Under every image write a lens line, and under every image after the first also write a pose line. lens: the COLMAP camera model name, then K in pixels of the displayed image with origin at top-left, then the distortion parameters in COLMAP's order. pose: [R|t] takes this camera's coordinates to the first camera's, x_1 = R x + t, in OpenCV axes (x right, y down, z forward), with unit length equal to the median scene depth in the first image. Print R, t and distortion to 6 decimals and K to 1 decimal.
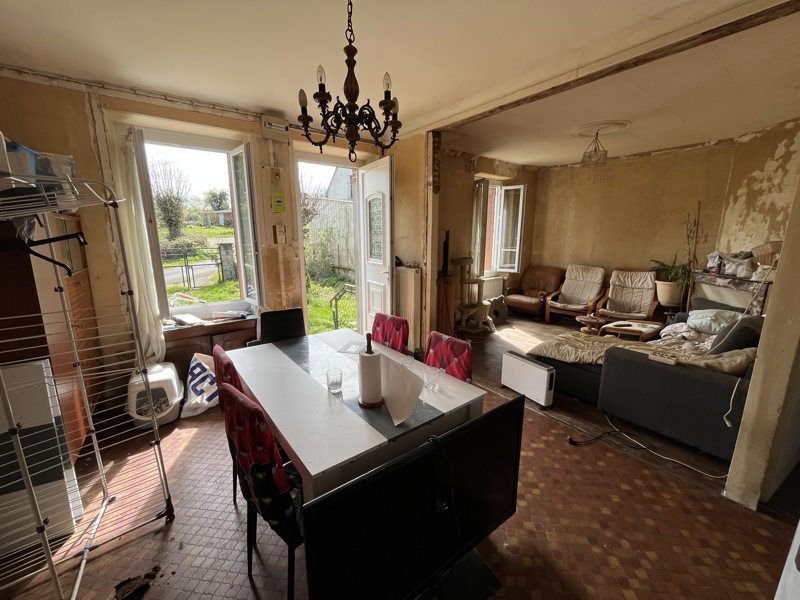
lens RADIAL K [[324.5, 0, 400.0], [0, 324.5, 300.0], [0, 0, 1]] dist [-0.002623, -0.000101]
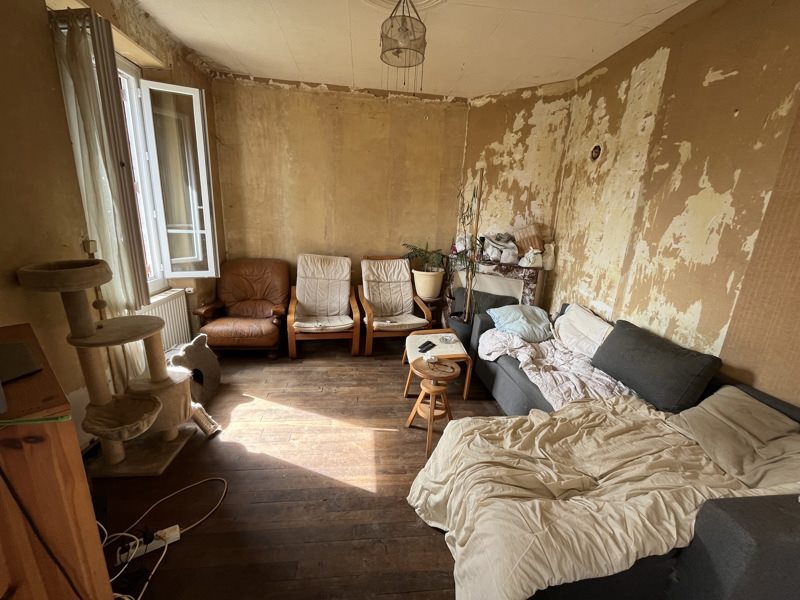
lens RADIAL K [[324.5, 0, 400.0], [0, 324.5, 300.0], [0, 0, 1]] dist [-0.002623, -0.000101]
pose [[0.519405, -0.191867, 0.832710, 0.104053], [0.124578, 0.981058, 0.148343, -0.108999], [-0.845399, 0.026687, 0.533469, 0.603216]]
